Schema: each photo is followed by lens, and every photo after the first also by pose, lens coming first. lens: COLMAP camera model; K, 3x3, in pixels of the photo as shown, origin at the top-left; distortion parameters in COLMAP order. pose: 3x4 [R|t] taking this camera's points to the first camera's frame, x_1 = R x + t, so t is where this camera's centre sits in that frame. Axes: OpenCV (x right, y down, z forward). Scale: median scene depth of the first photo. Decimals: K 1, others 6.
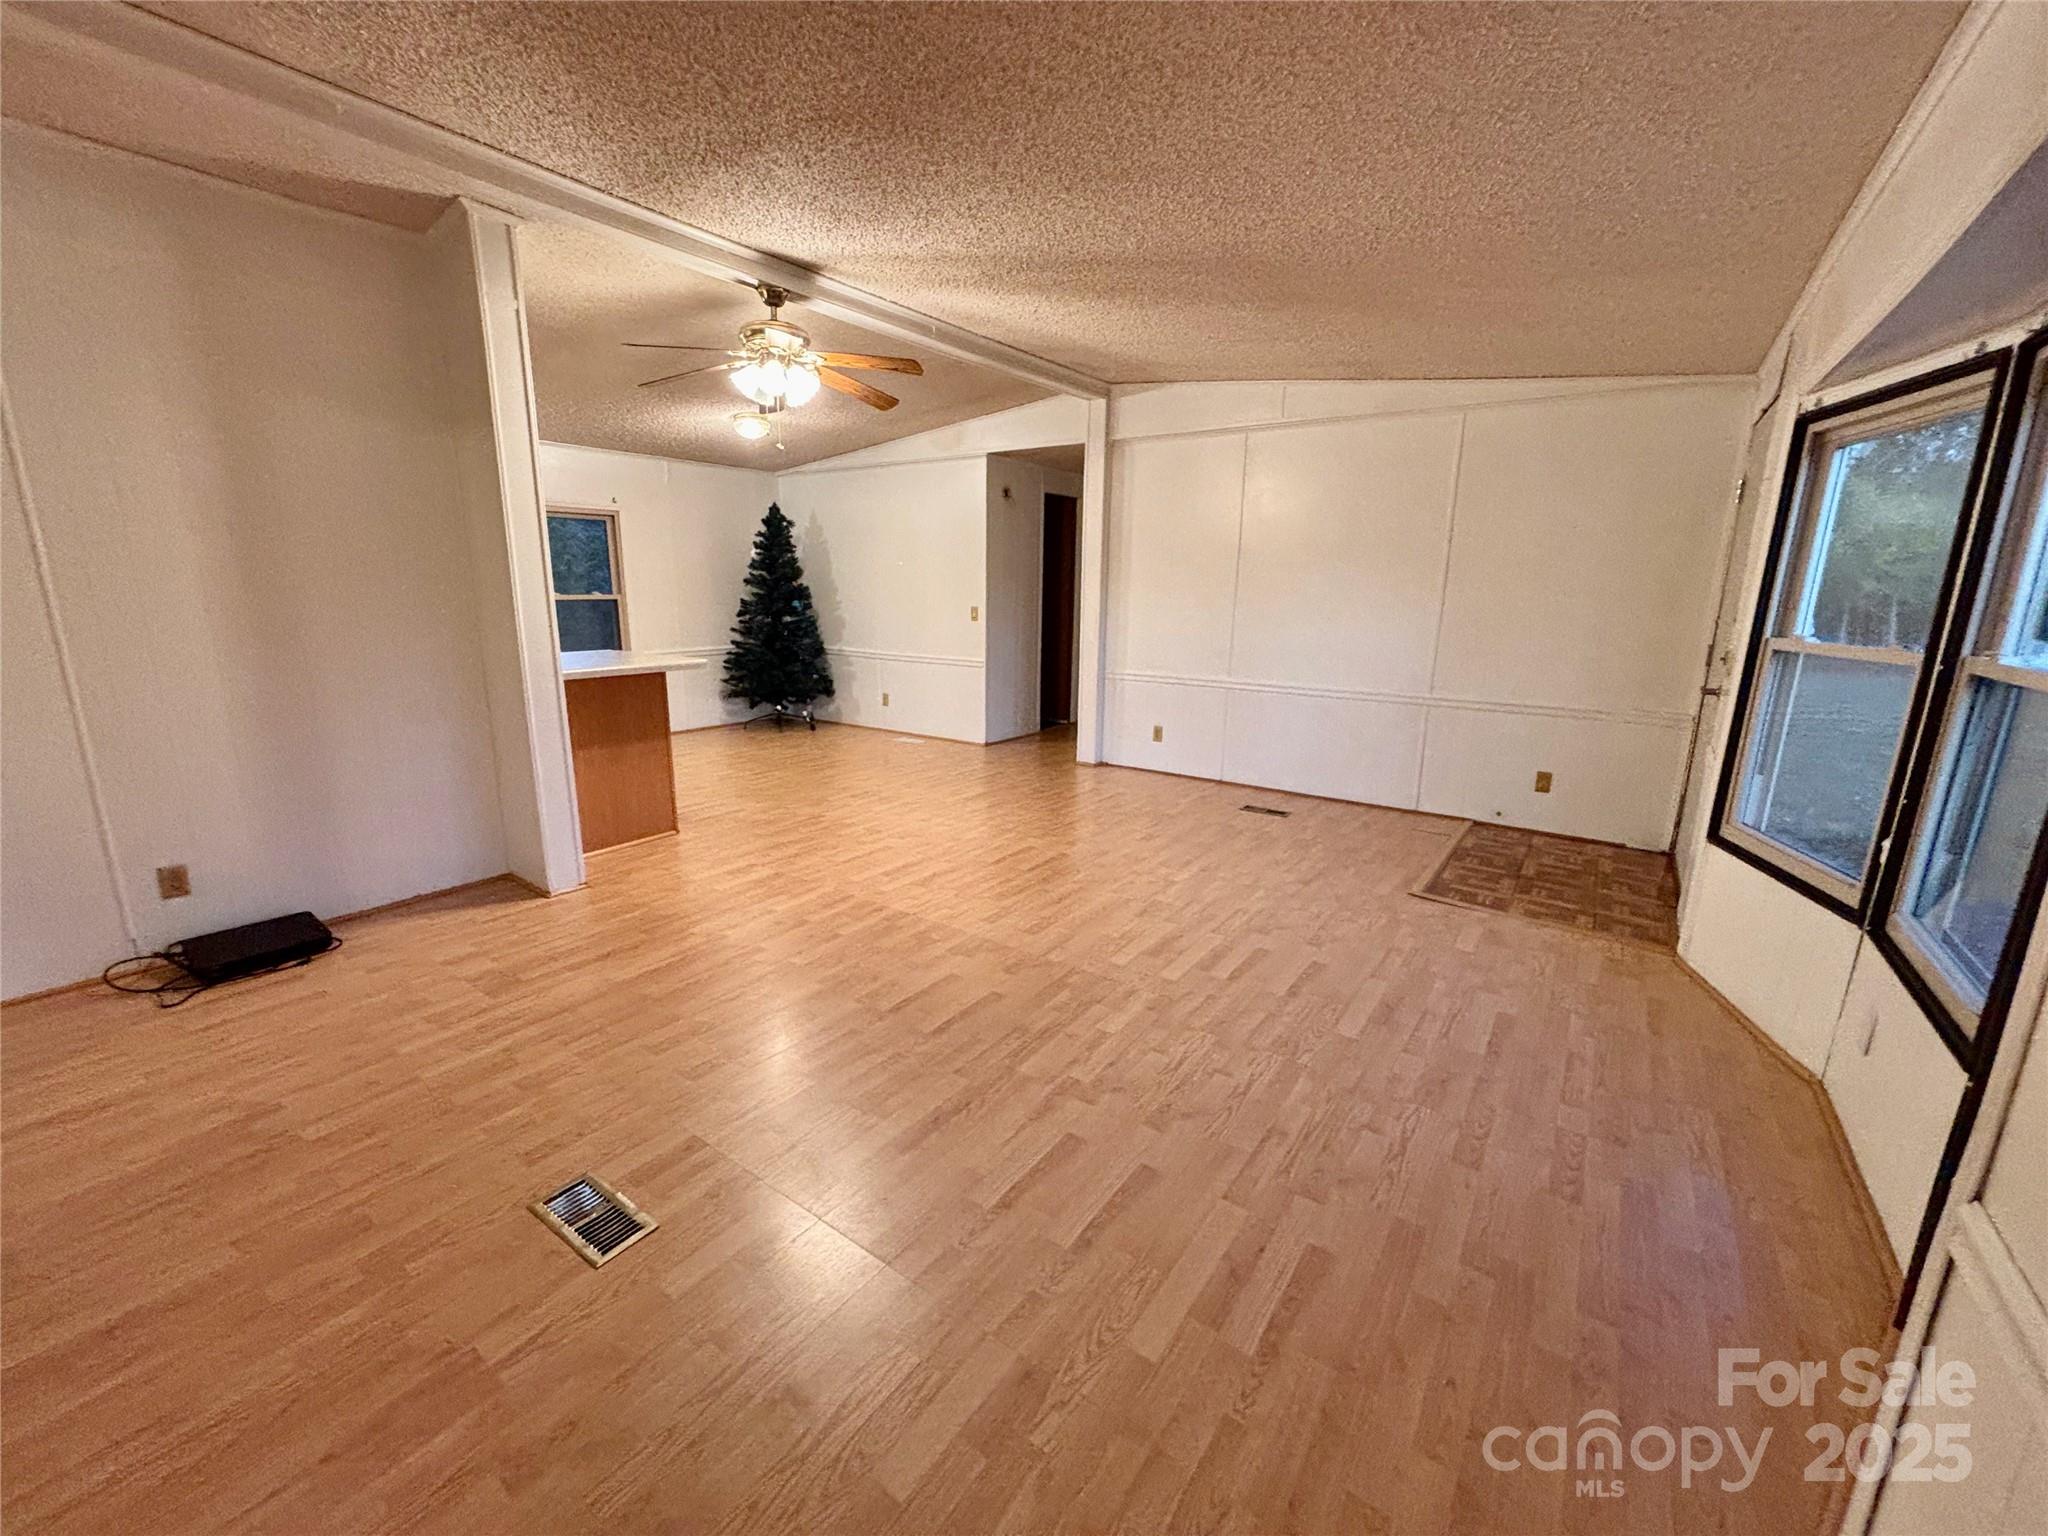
lens RADIAL K [[827.0, 0, 1015.6], [0, 827.0, 769.9], [0, 0, 1]] dist [0.004458, -0.001199]
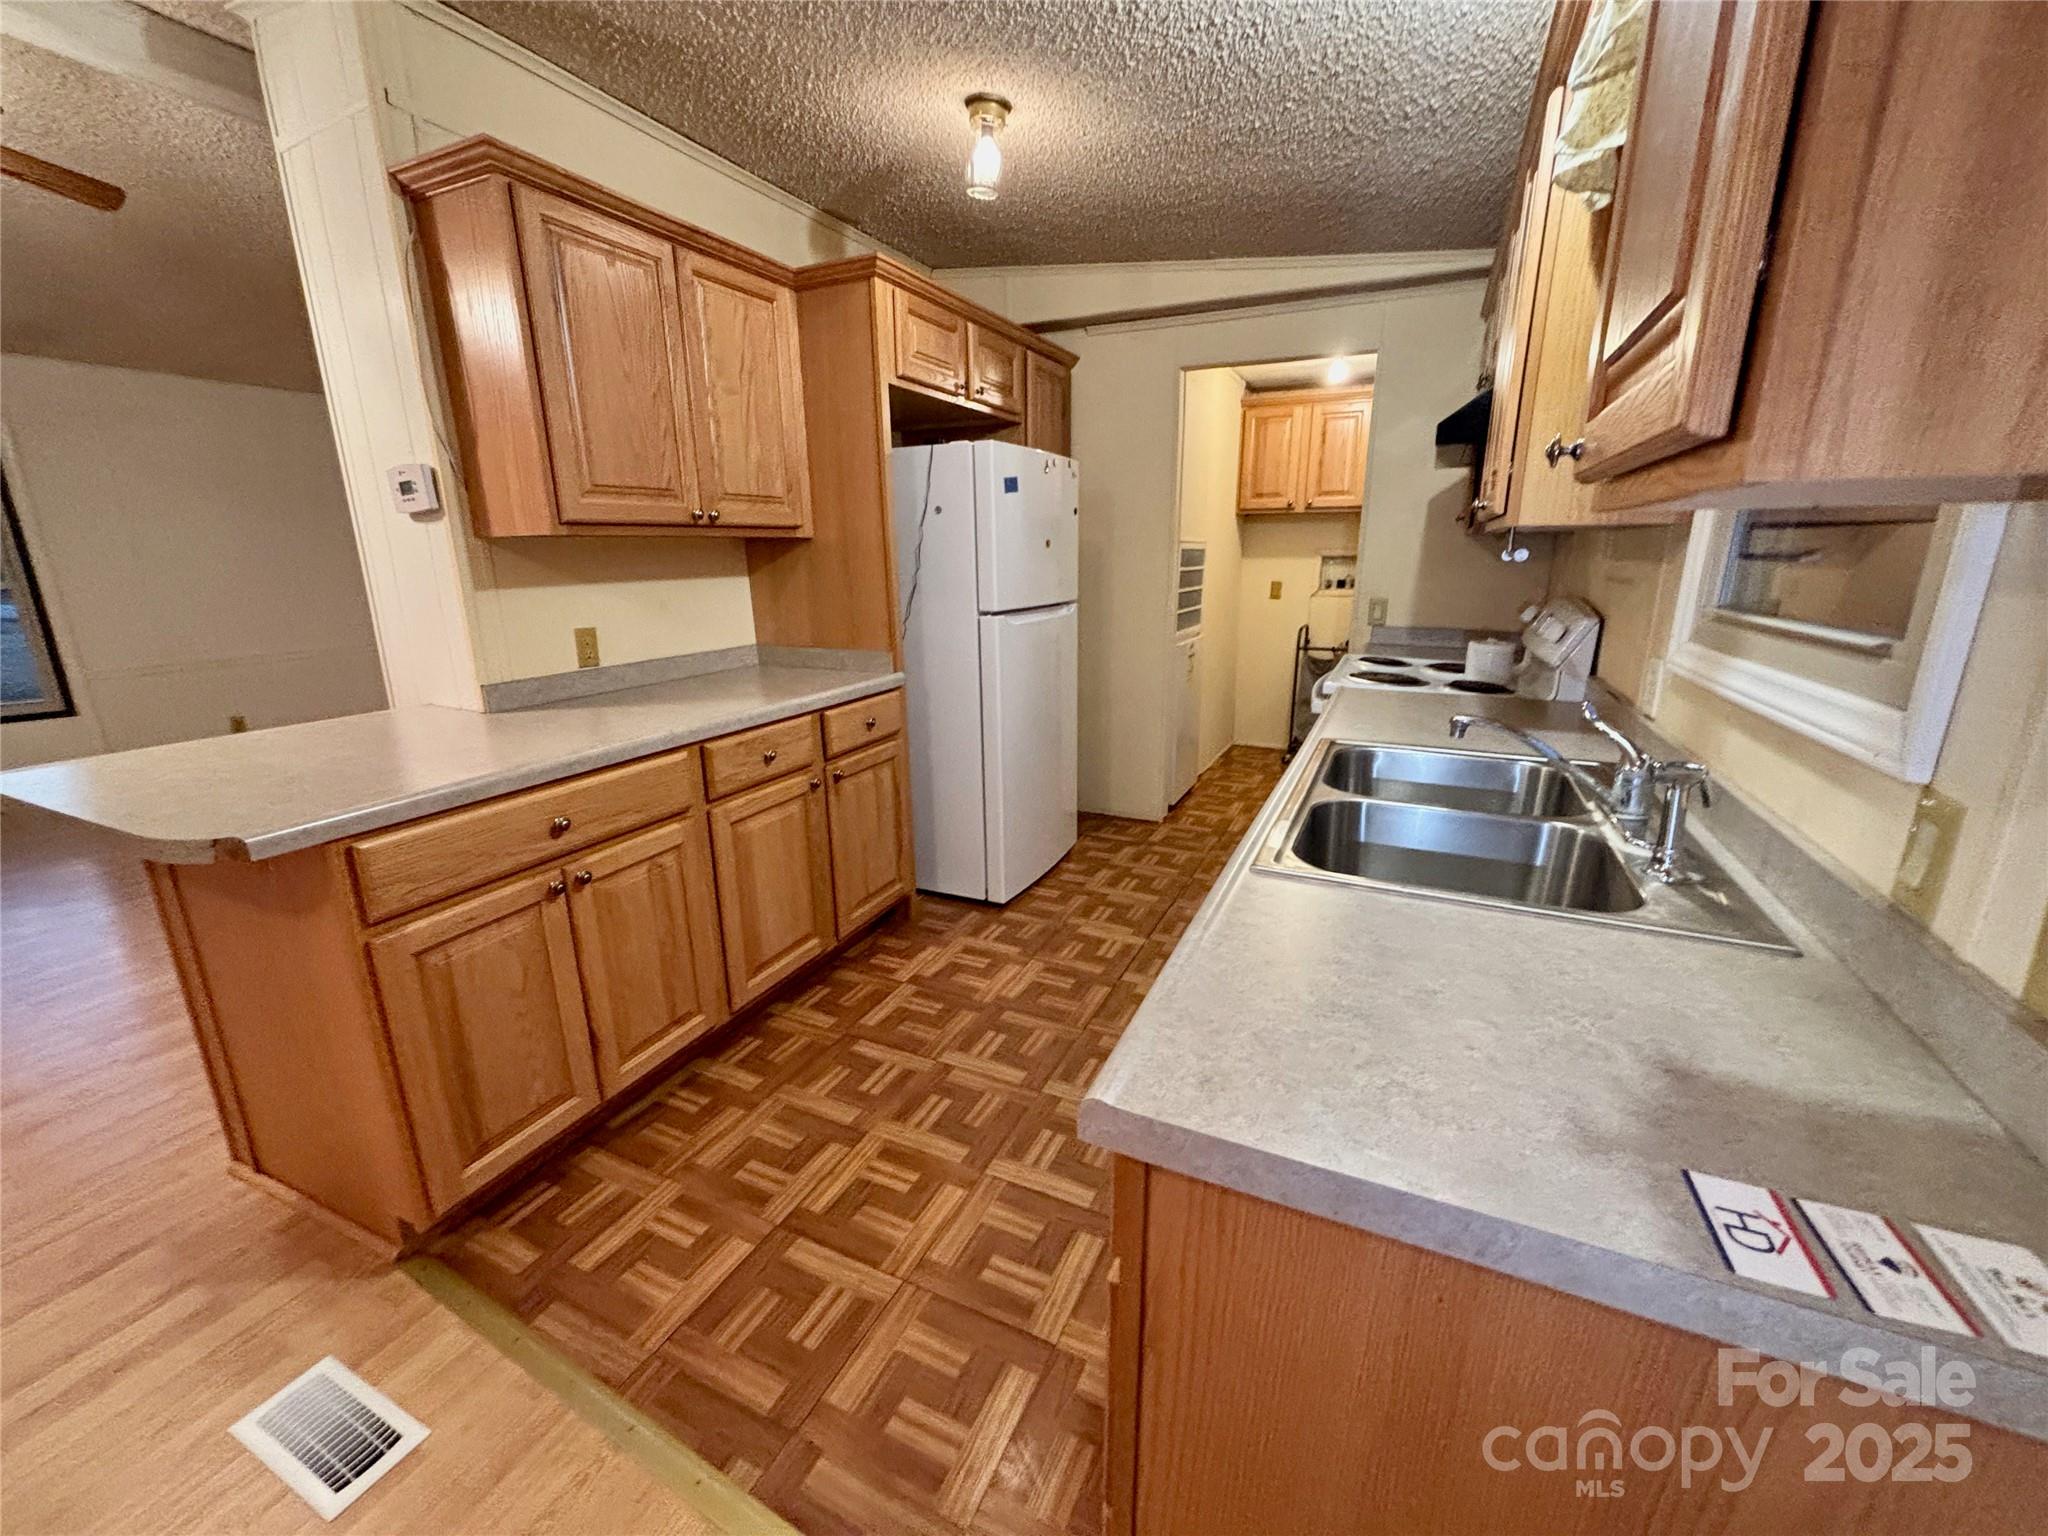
lens RADIAL K [[827.0, 0, 1020.6], [0, 827.0, 762.9], [0, 0, 1]] dist [0.004458, -0.001199]
pose [[-0.983920, 0.037304, -0.174669, -0.867145], [-0.046534, 0.890631, 0.452340, -0.375007], [0.172440, 0.453195, -0.874574, 1.587088]]
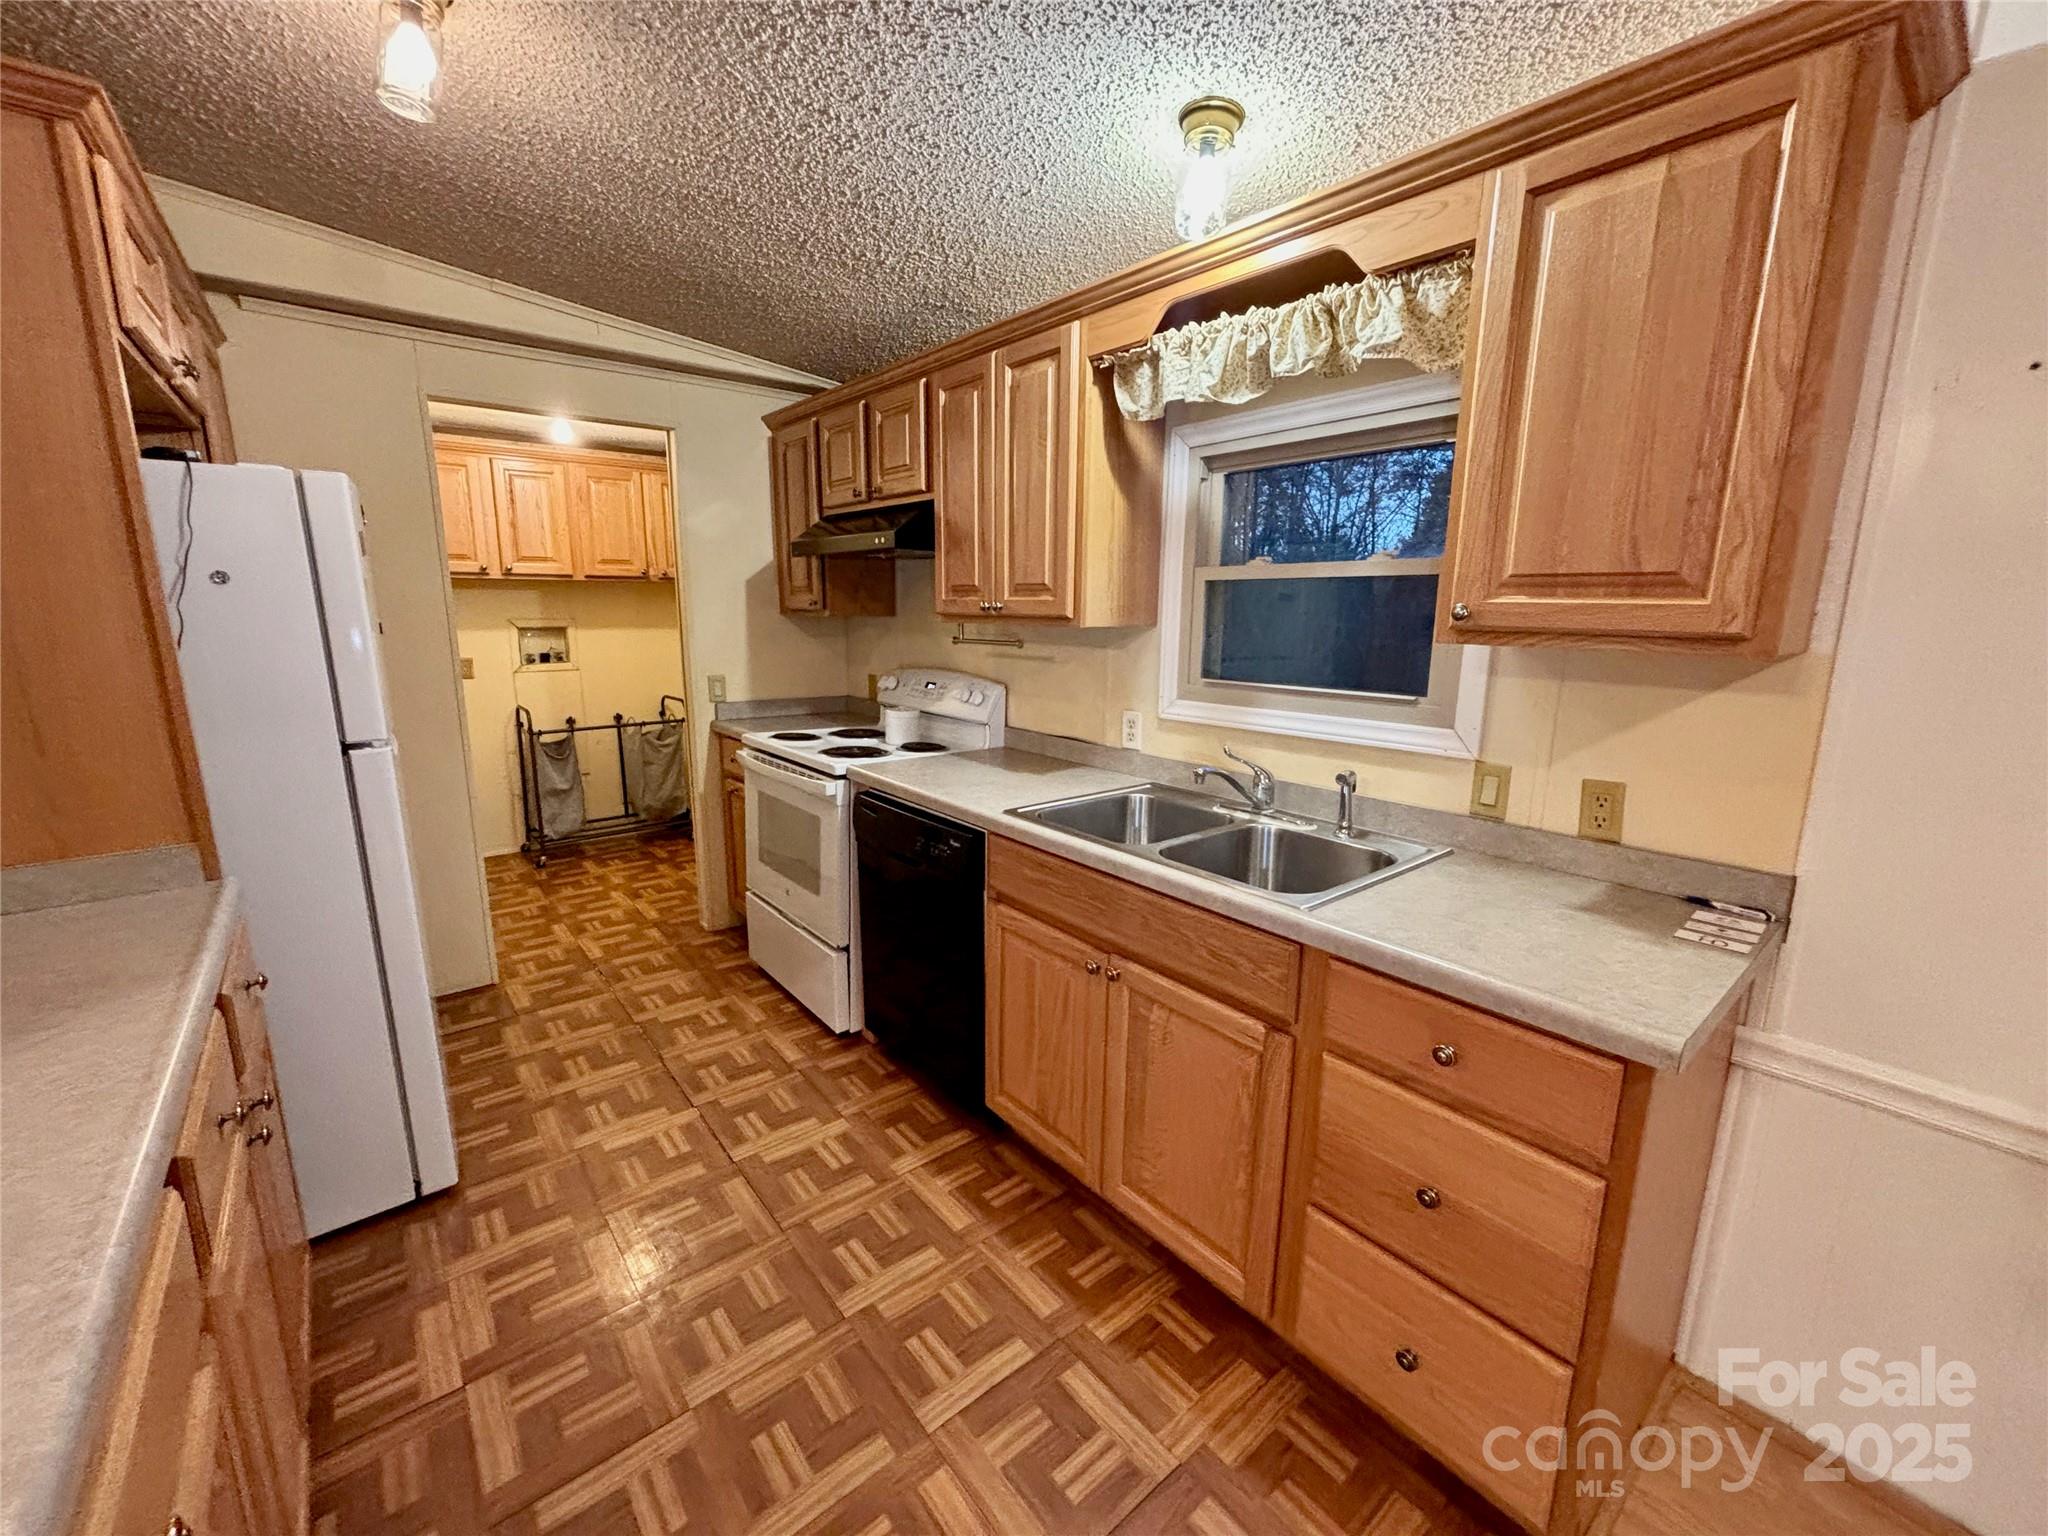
lens RADIAL K [[827.0, 0, 1024.9], [0, 827.0, 763.1], [0, 0, 1]] dist [0.004458, -0.001199]
pose [[-0.254918, 0.168902, -0.952097, -0.617515], [-0.222917, 0.947840, 0.227831, -0.333614], [0.940917, 0.270317, -0.203971, 1.301227]]
